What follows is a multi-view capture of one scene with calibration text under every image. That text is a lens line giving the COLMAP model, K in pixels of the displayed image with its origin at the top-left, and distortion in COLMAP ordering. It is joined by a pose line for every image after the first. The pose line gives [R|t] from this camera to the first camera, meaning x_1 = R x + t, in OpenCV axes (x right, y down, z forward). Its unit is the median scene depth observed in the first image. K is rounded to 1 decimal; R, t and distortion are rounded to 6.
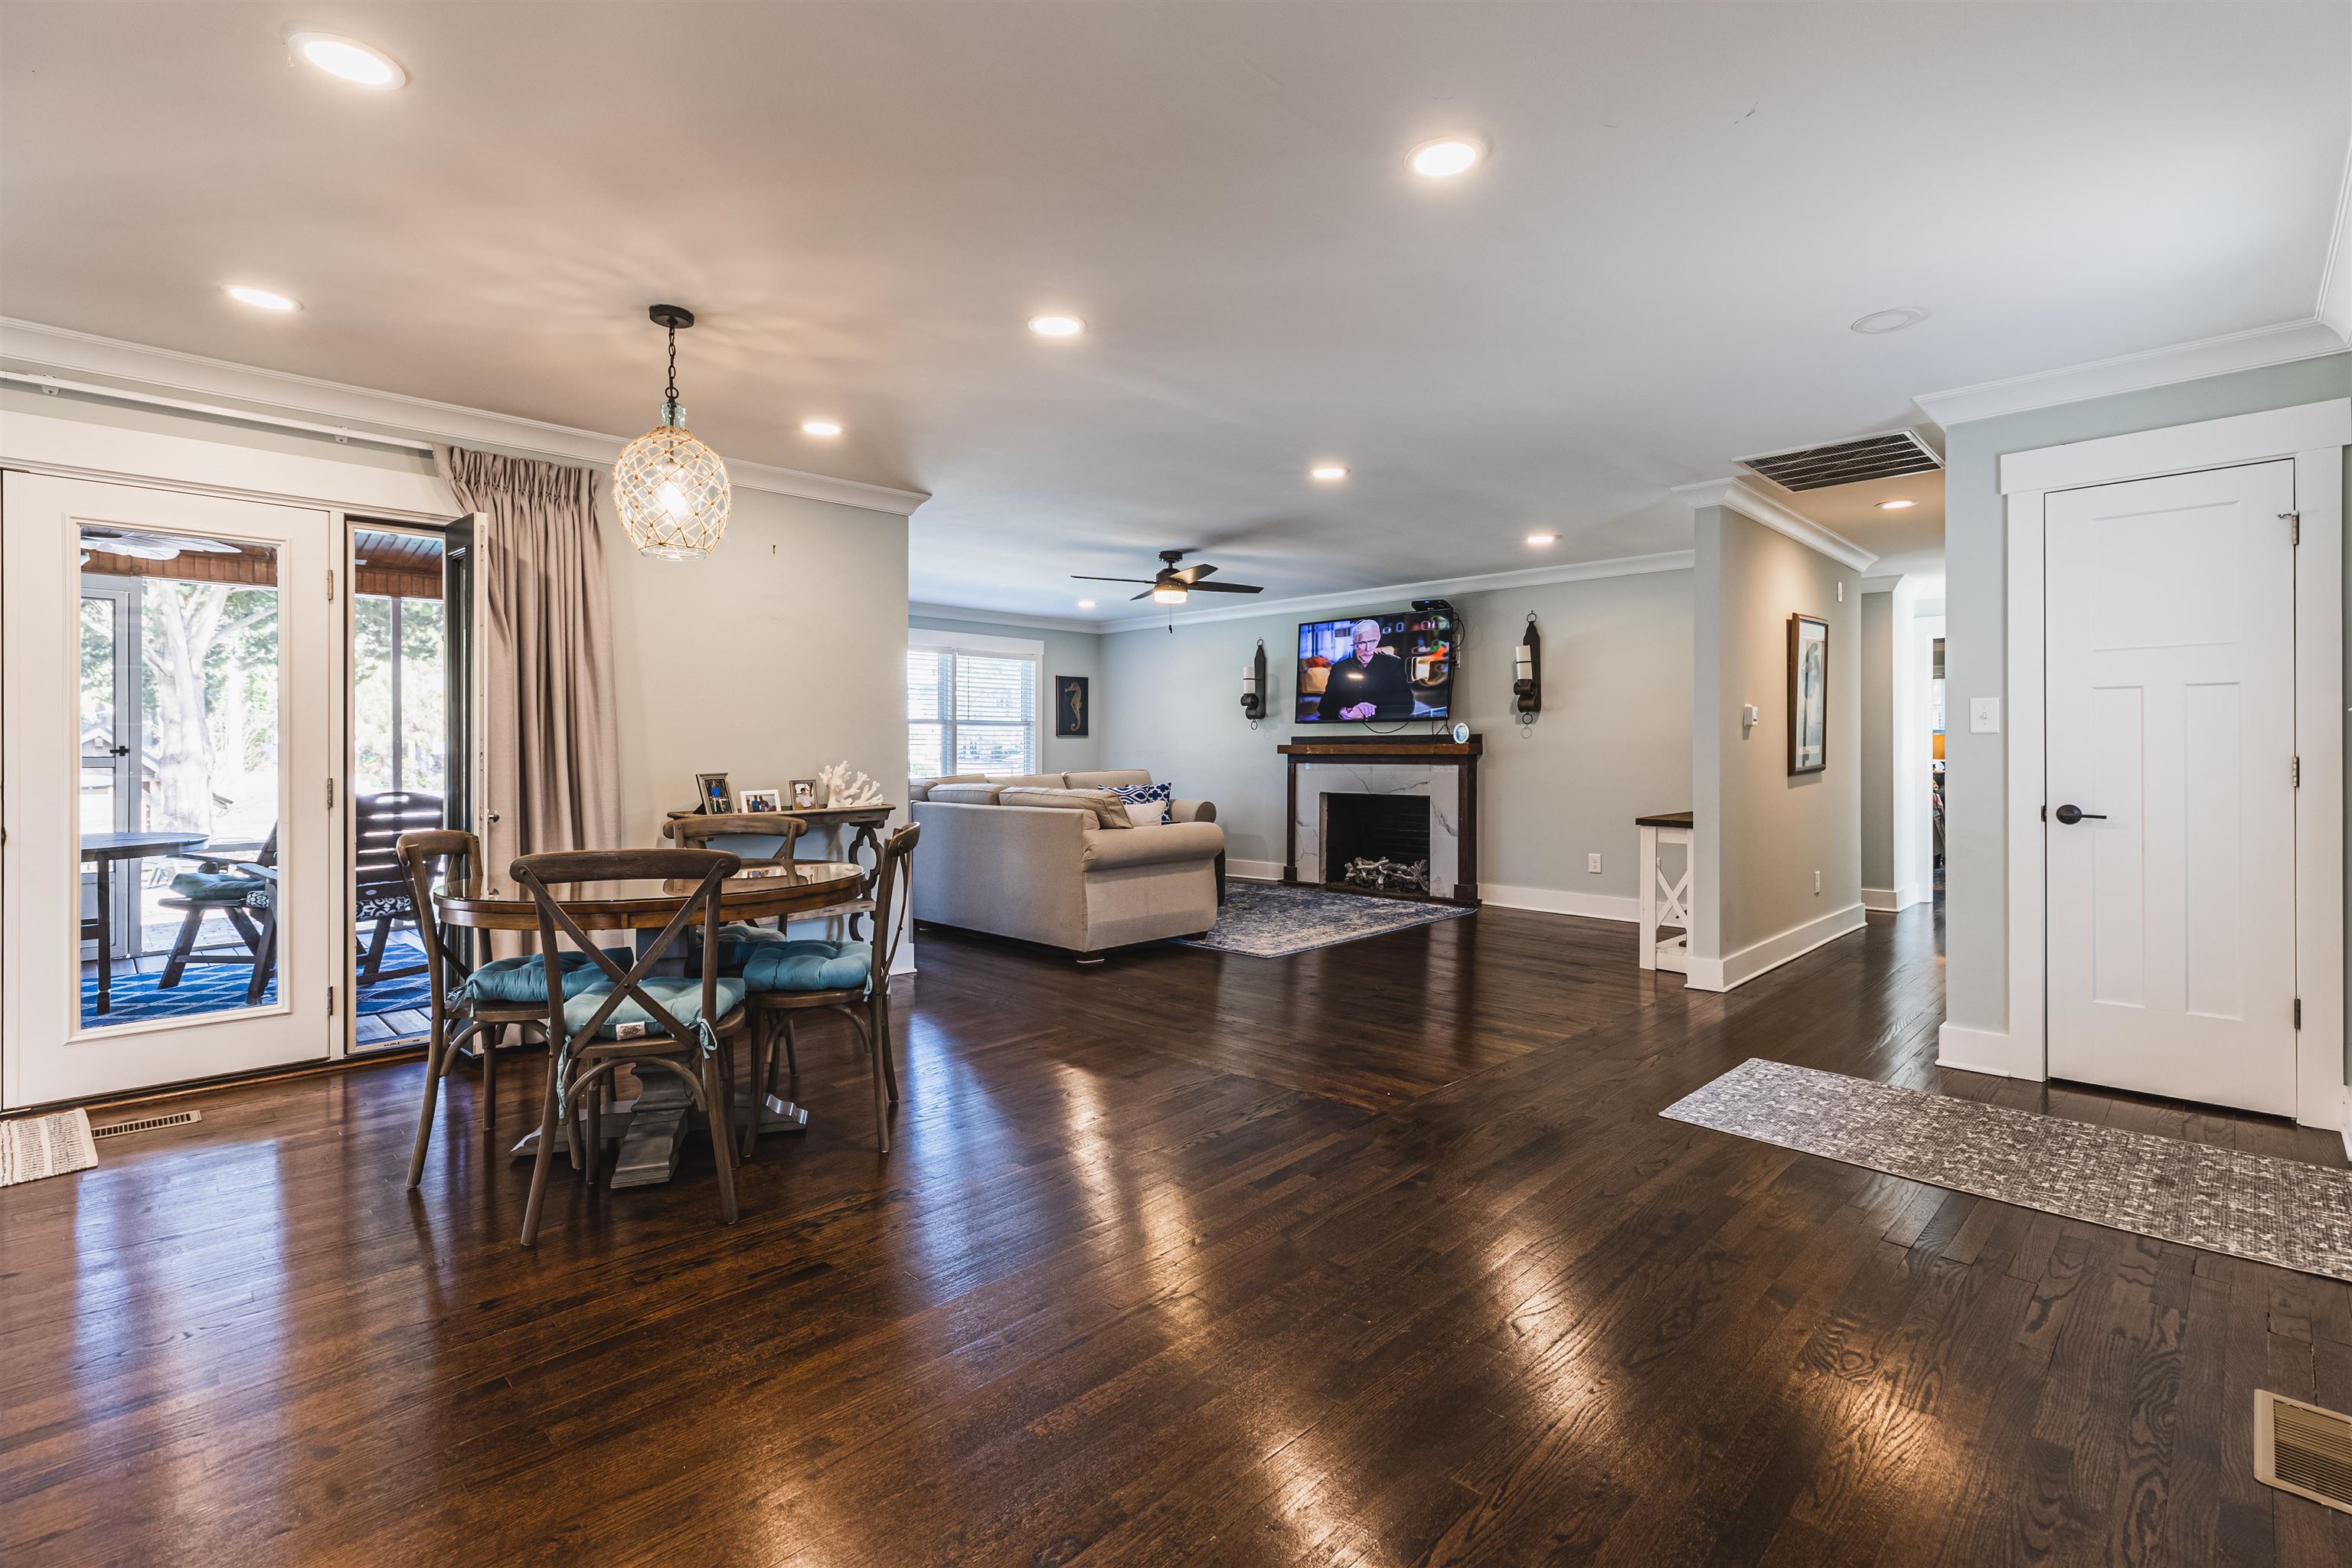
lens RADIAL K [[1061.0, 0, 1184.5], [0, 1061.0, 765.3], [0, 0, 1]] dist [-0.000440, -0.000024]
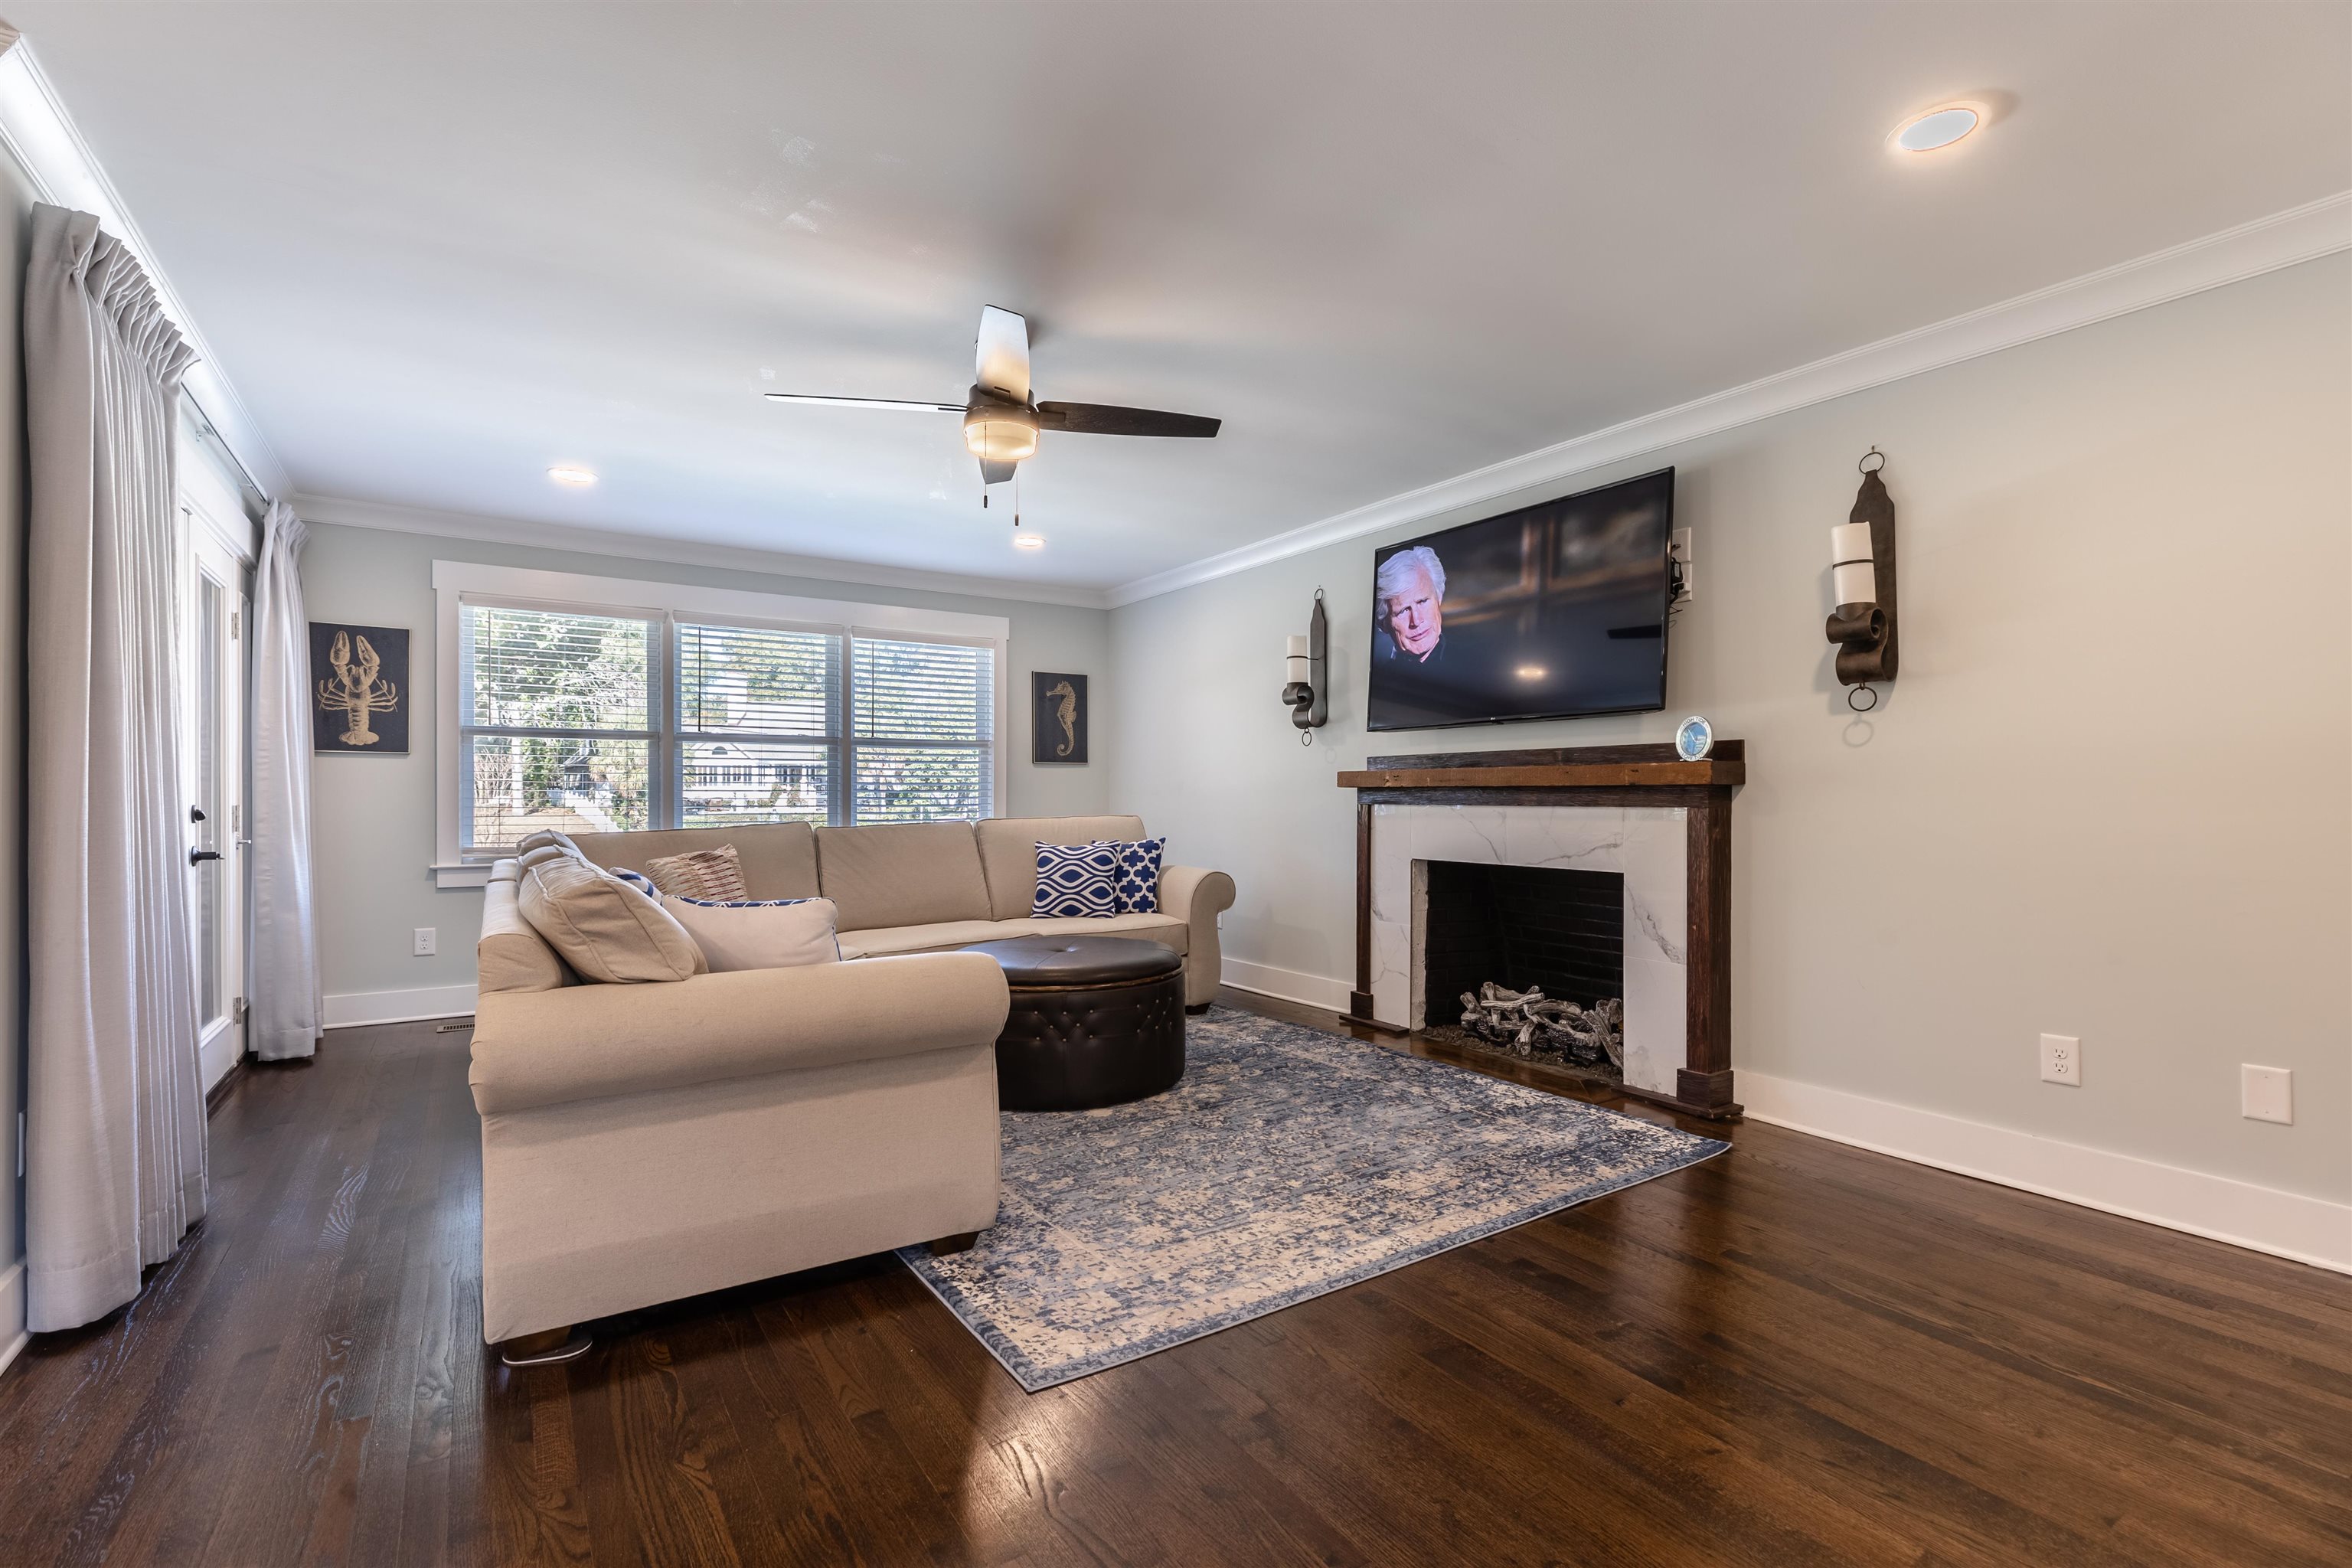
lens RADIAL K [[1061.0, 0, 1165.4], [0, 1061.0, 798.9], [0, 0, 1]] dist [-0.000440, -0.000024]
pose [[0.974946, 0.000766, -0.222441, 0.131038], [-0.002793, 0.999957, -0.008795, 0.000425], [0.222425, 0.009196, 0.974906, 0.470074]]
